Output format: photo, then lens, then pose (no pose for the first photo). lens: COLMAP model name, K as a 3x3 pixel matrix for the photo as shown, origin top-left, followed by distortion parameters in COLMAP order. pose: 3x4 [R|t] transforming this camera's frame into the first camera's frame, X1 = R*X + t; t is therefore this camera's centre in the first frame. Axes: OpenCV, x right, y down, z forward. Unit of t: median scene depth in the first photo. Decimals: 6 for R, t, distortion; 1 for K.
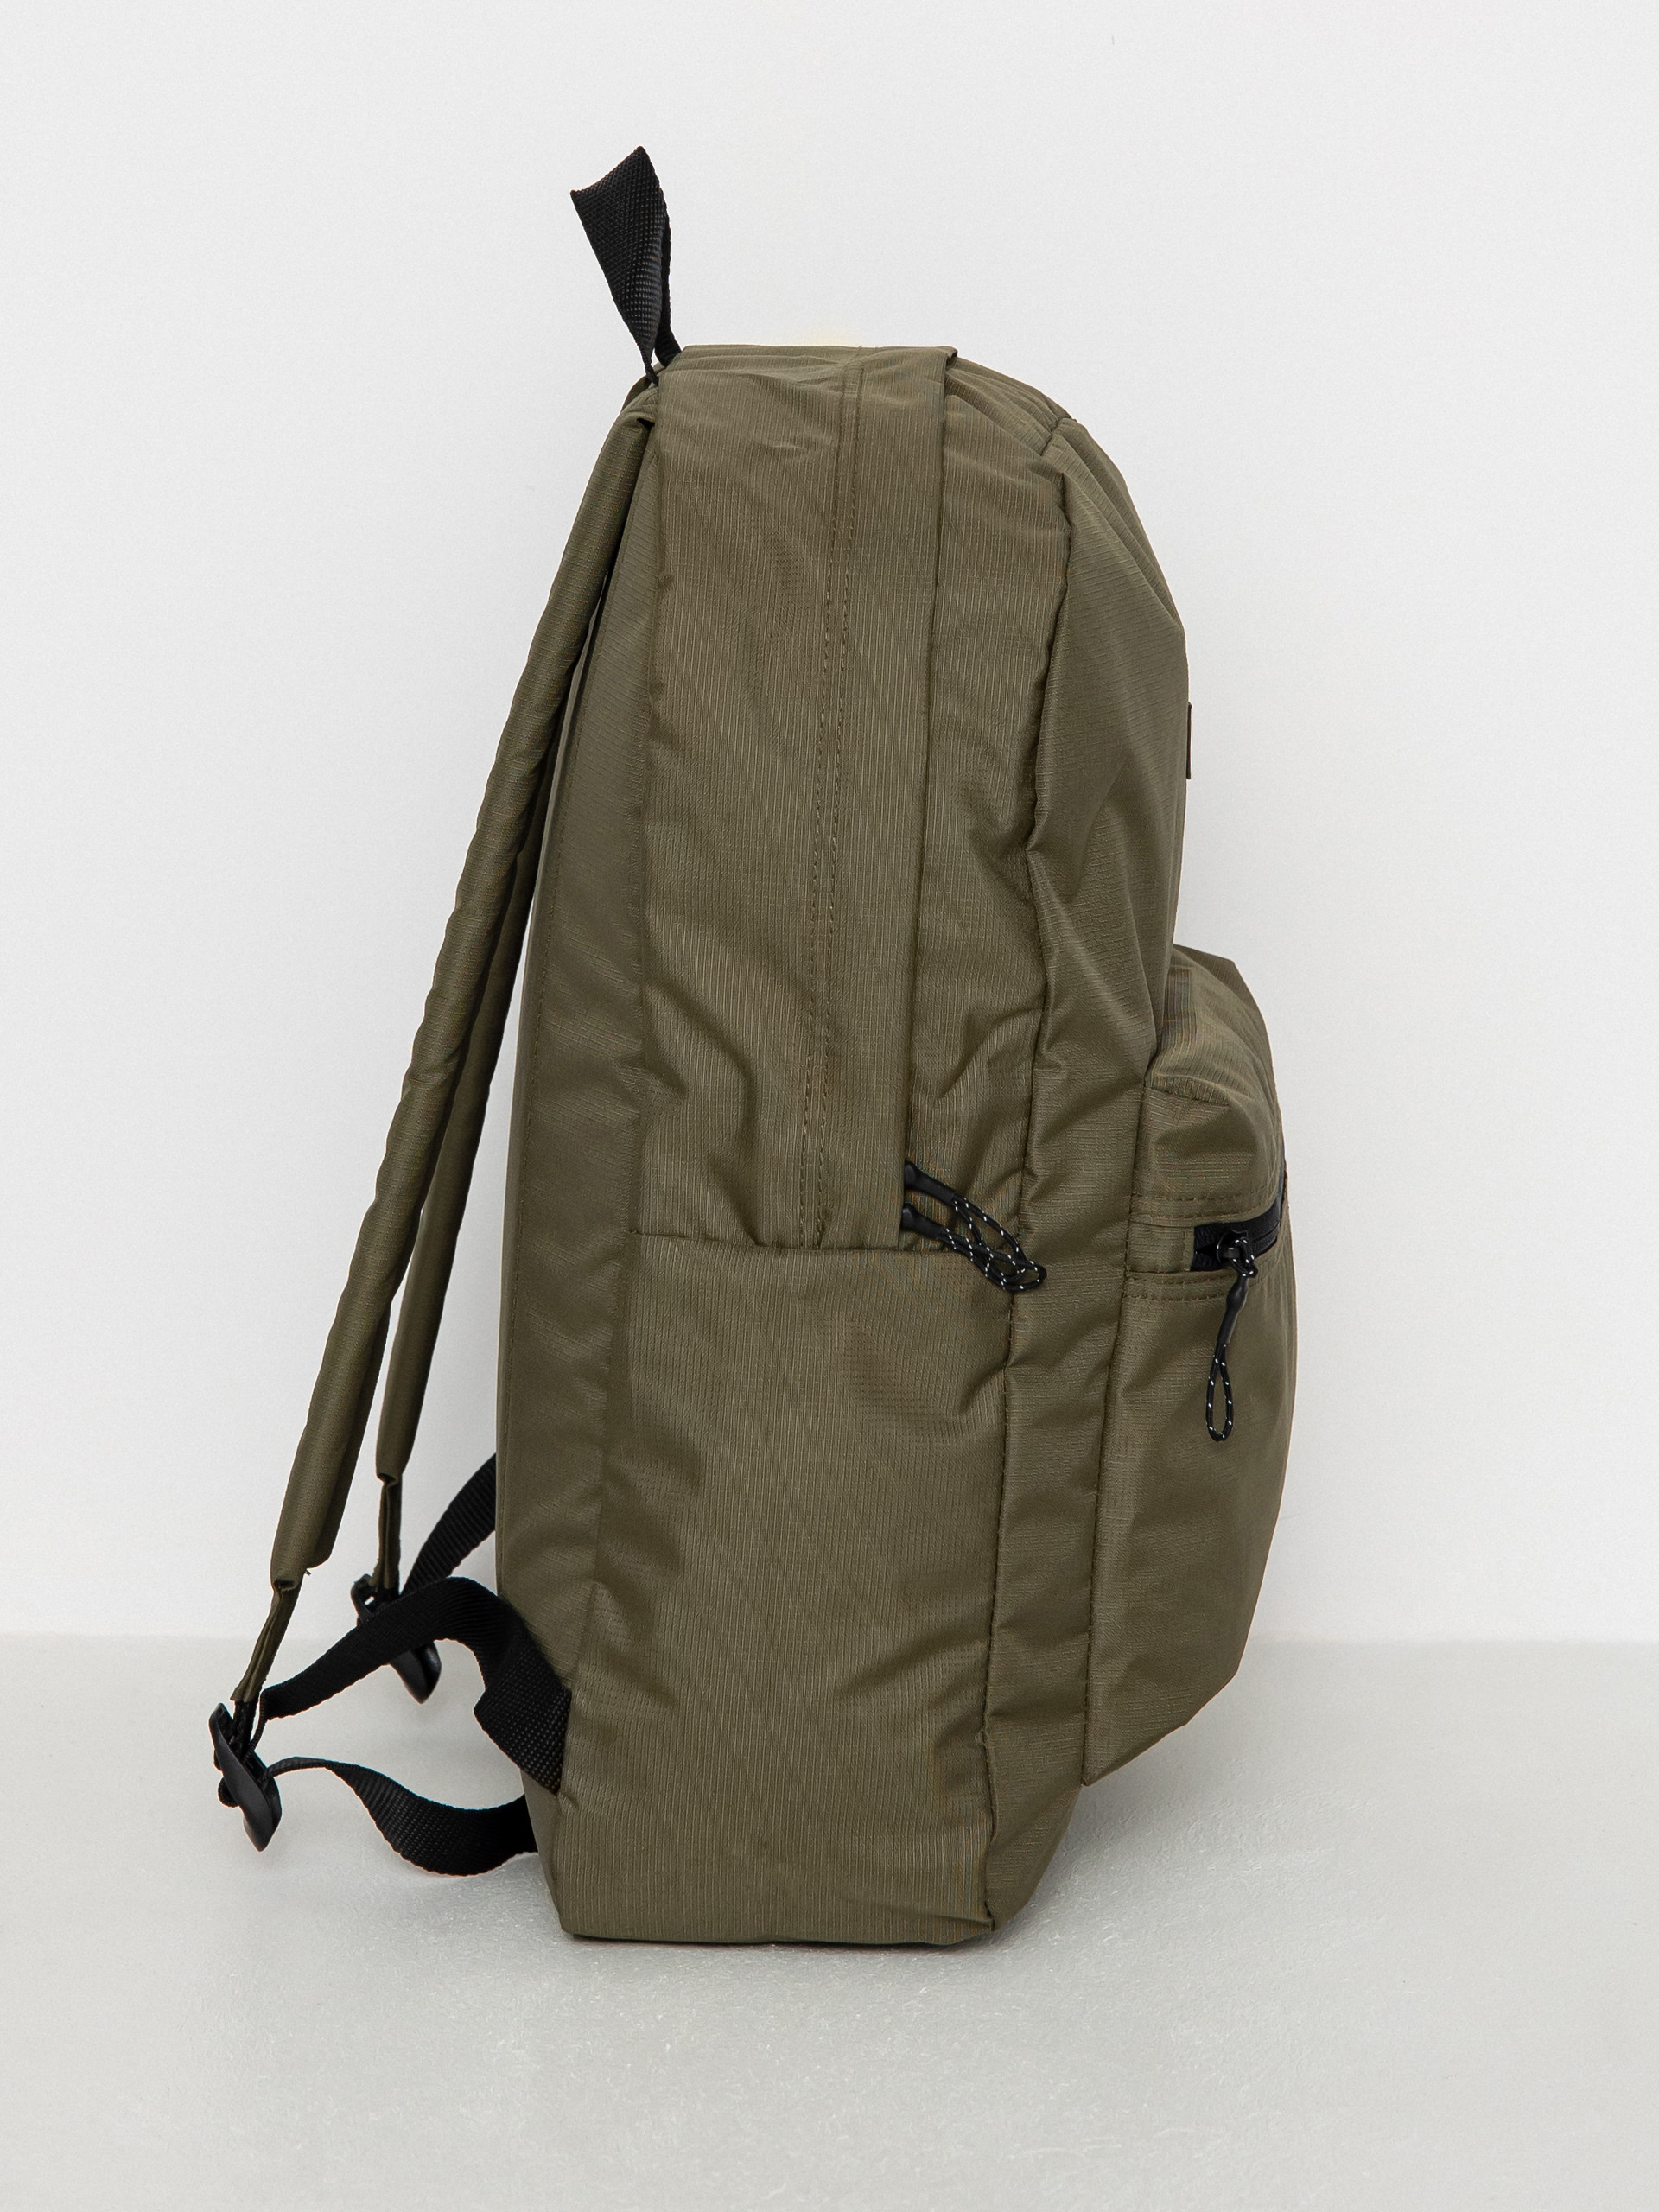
lens RADIAL K [[3153.6, 0, 829.5], [0, 3153.6, 1106.0], [0, 0, 1]] dist [0.019801, 0.008582]
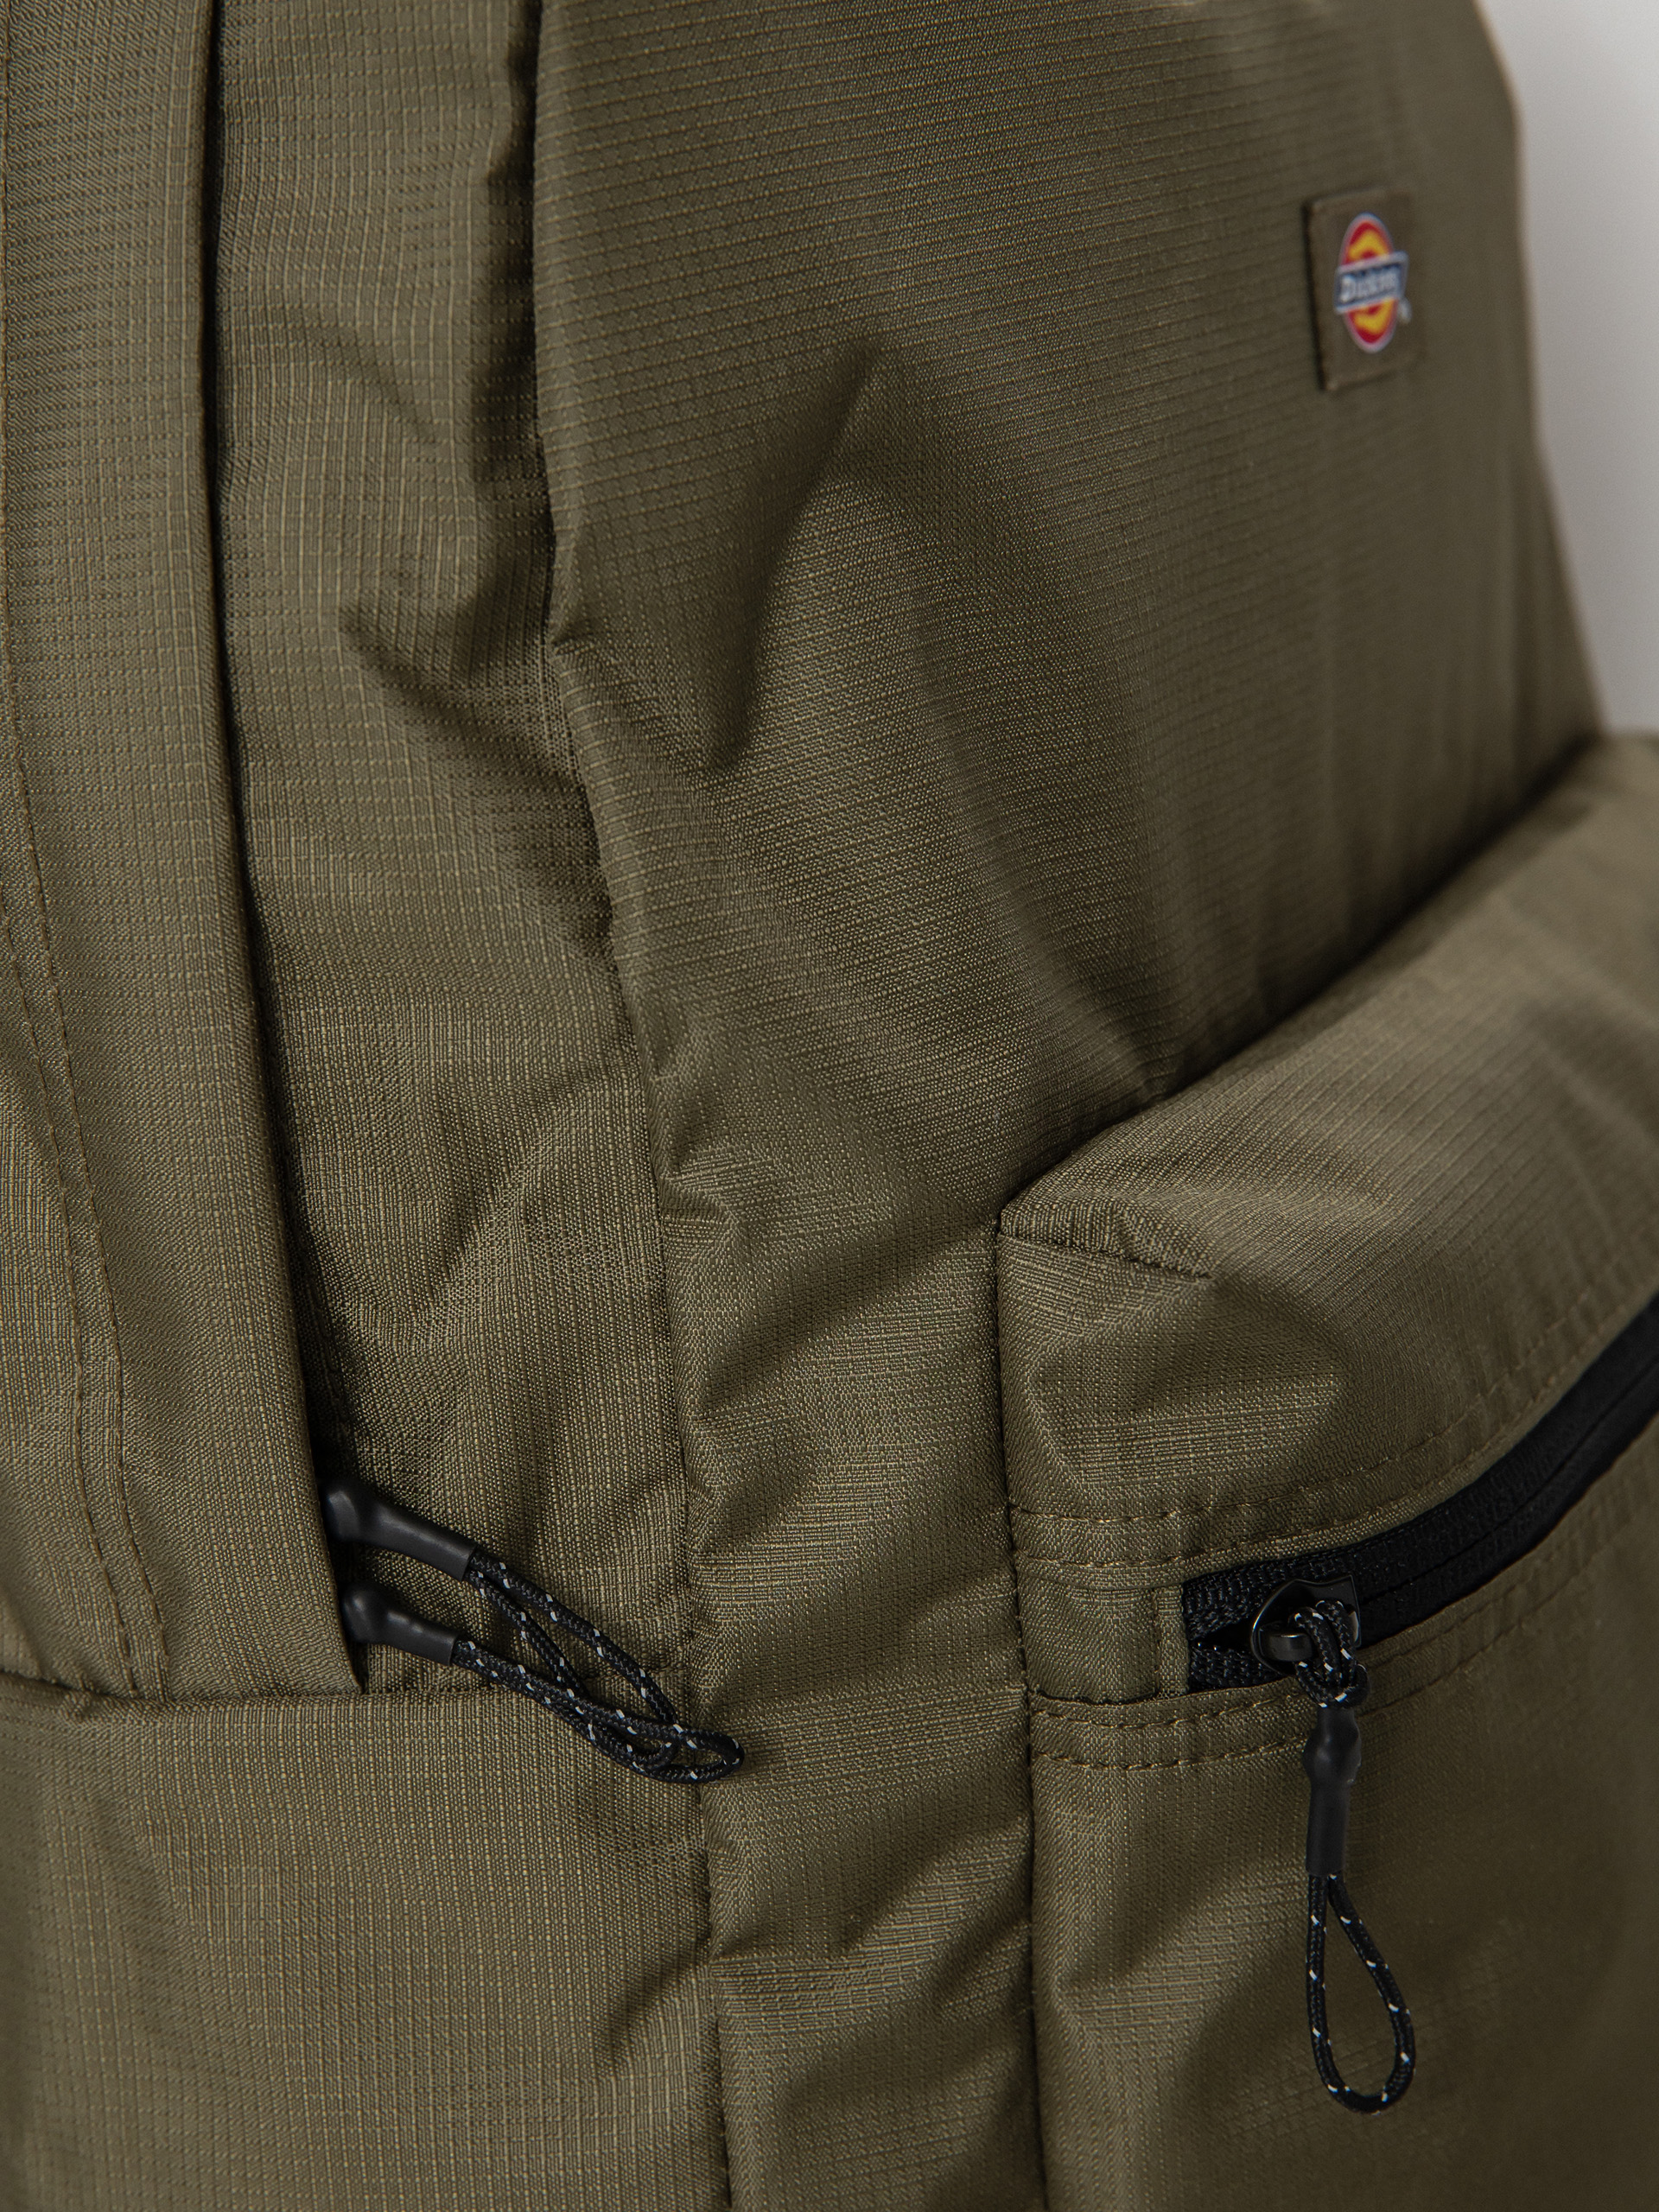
lens RADIAL K [[3153.6, 0, 829.5], [0, 3153.6, 1106.0], [0, 0, 1]] dist [0.019801, 0.008582]
pose [[0.948668, -0.061978, -0.310143, 0.200058], [0.079920, 0.995764, 0.045471, -0.040214], [0.306011, -0.067924, 0.949602, 0.639440]]
